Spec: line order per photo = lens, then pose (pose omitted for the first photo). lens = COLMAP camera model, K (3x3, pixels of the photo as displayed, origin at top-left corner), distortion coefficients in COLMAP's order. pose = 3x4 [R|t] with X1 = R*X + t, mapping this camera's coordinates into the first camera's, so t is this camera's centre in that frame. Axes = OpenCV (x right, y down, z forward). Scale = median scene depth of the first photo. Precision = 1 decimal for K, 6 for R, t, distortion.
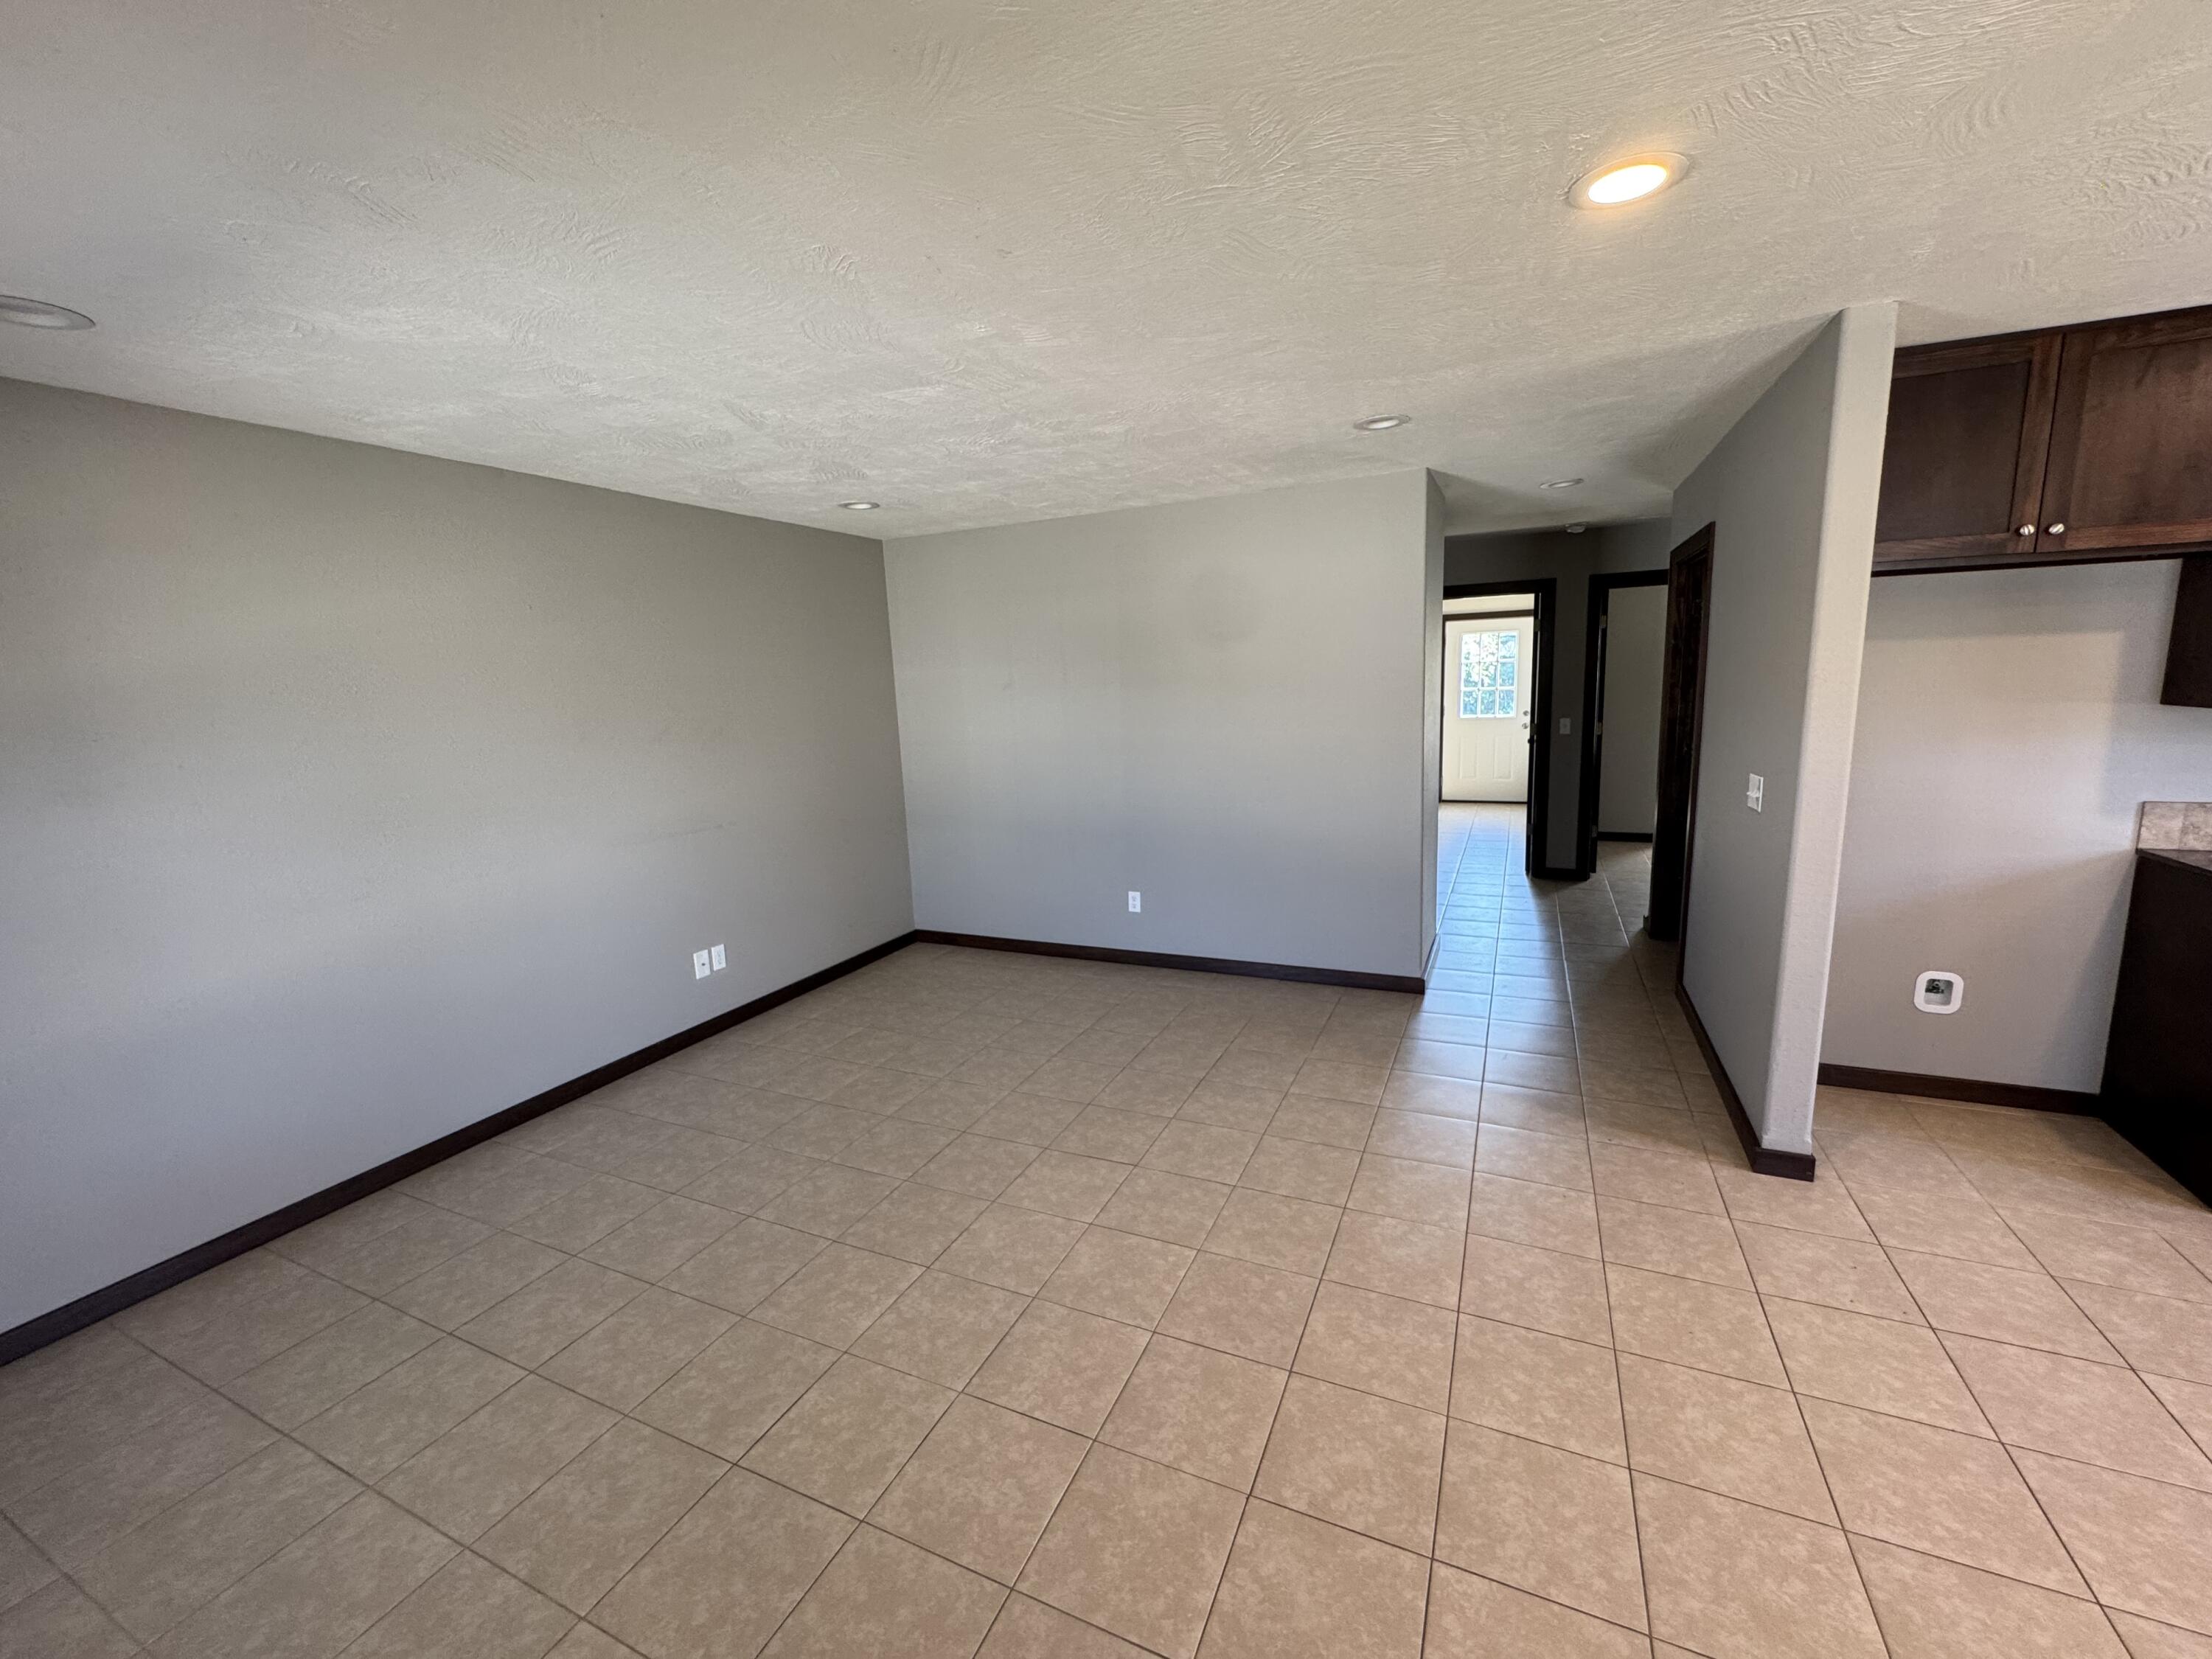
lens RADIAL K [[885.5, 0, 1106.0], [0, 885.5, 829.5], [0, 0, 1]] dist [-0.005387, 0.000771]
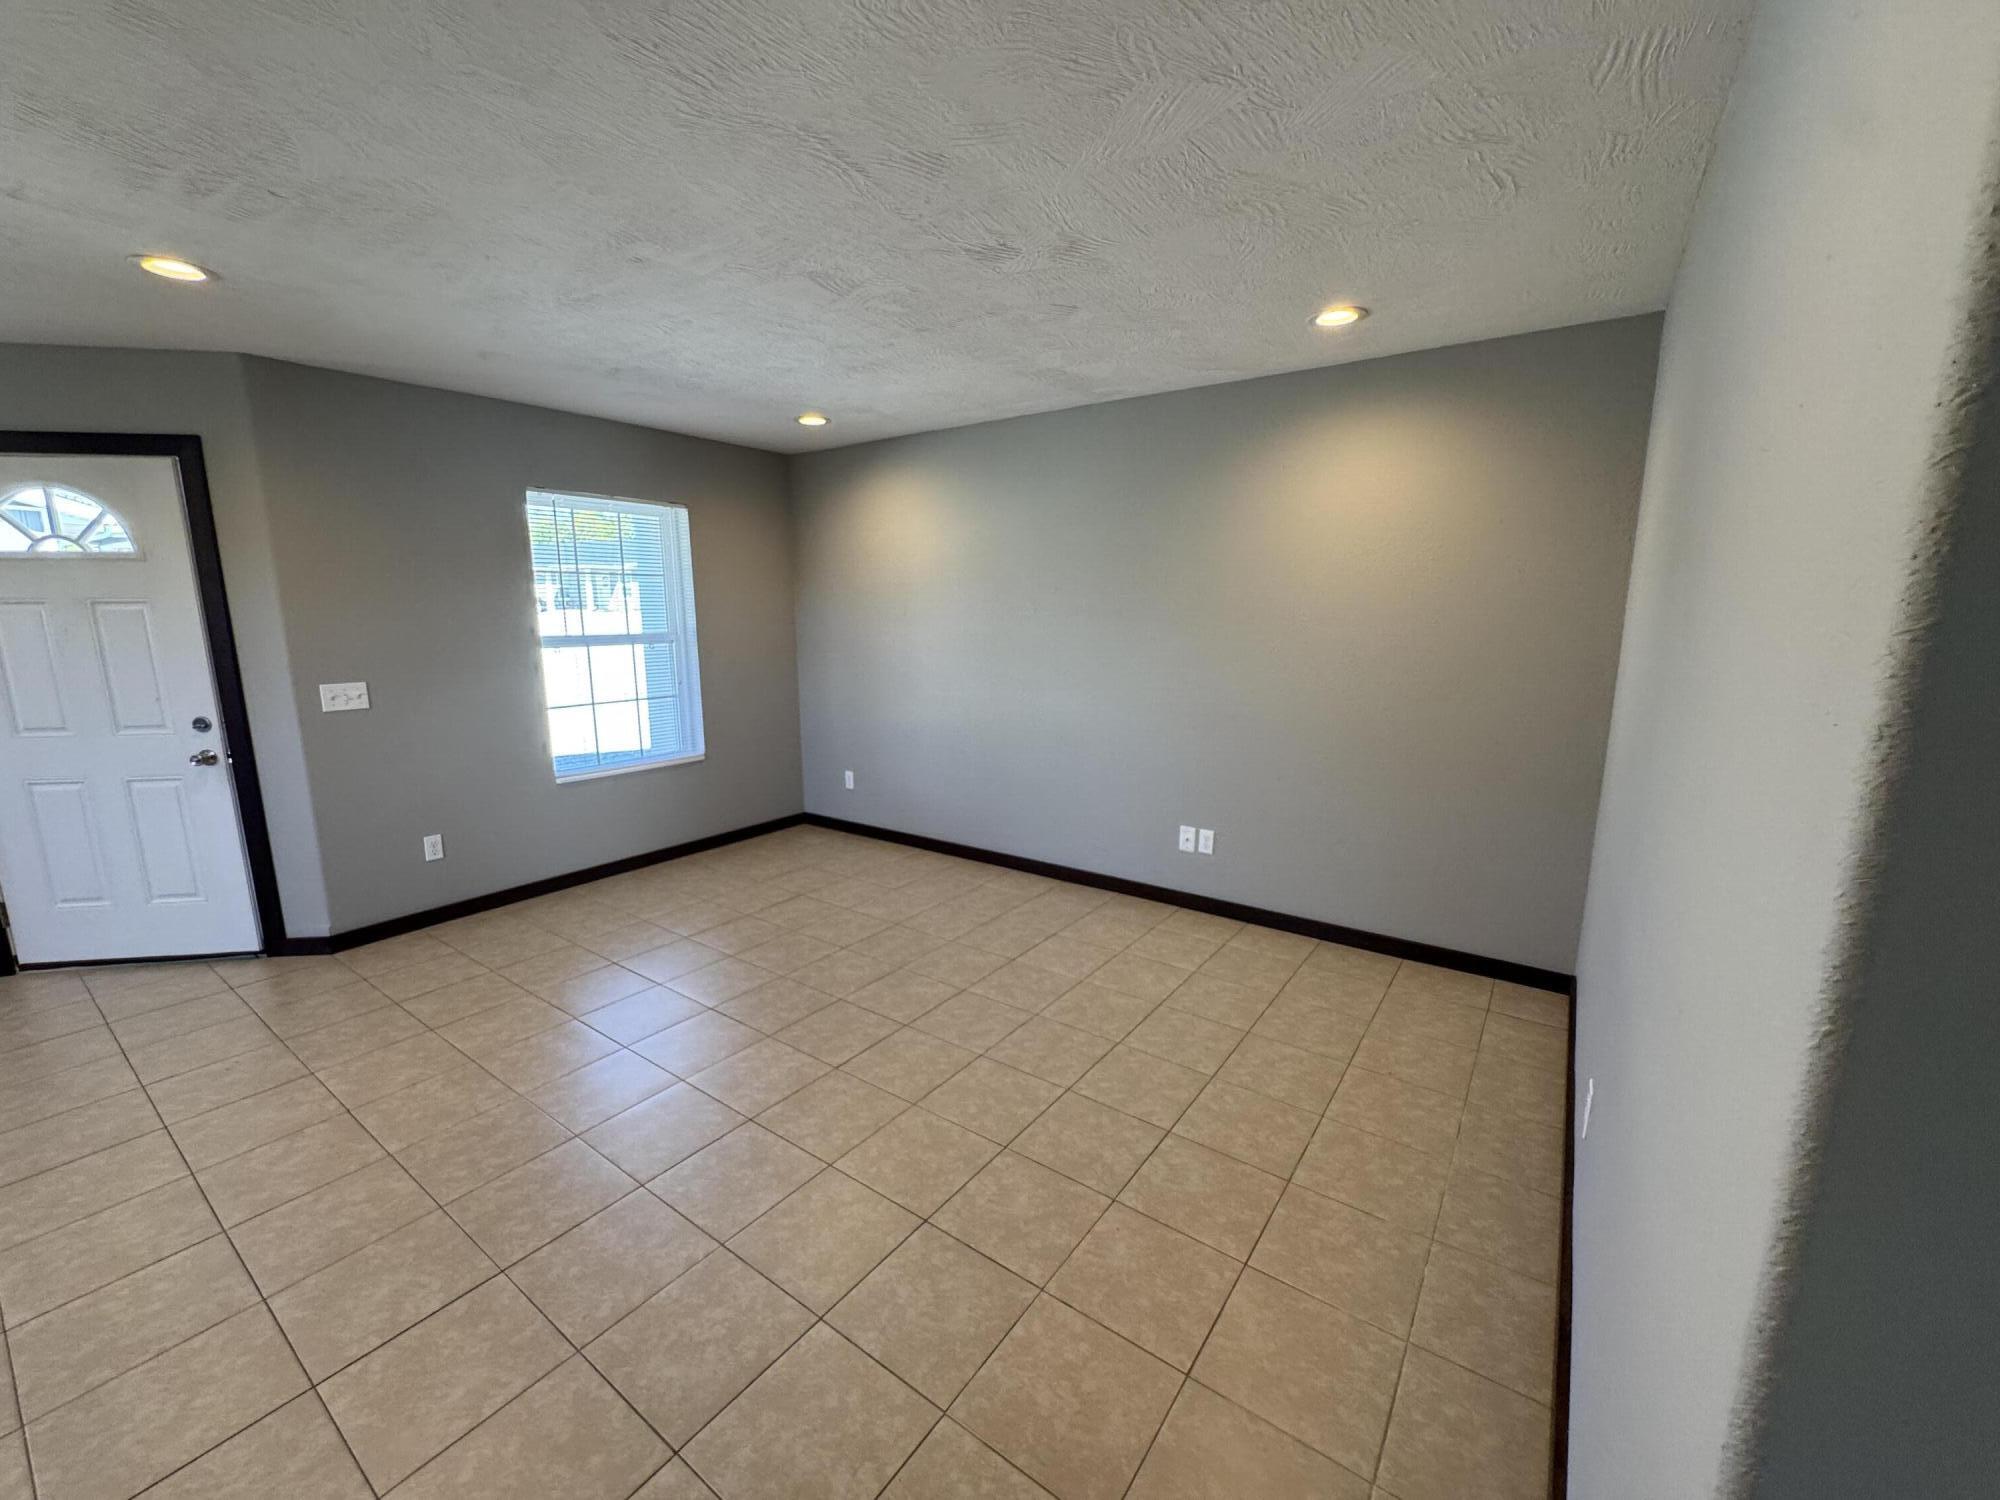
lens RADIAL K [[800.6, 0, 1000.0], [0, 800.6, 750.0], [0, 0, 1]] dist [-0.005387, 0.000771]
pose [[-0.183577, 0.216309, -0.958911, 0.785538], [-0.154018, 0.957112, 0.245389, -0.245252], [0.970865, 0.192738, -0.142388, 1.490774]]
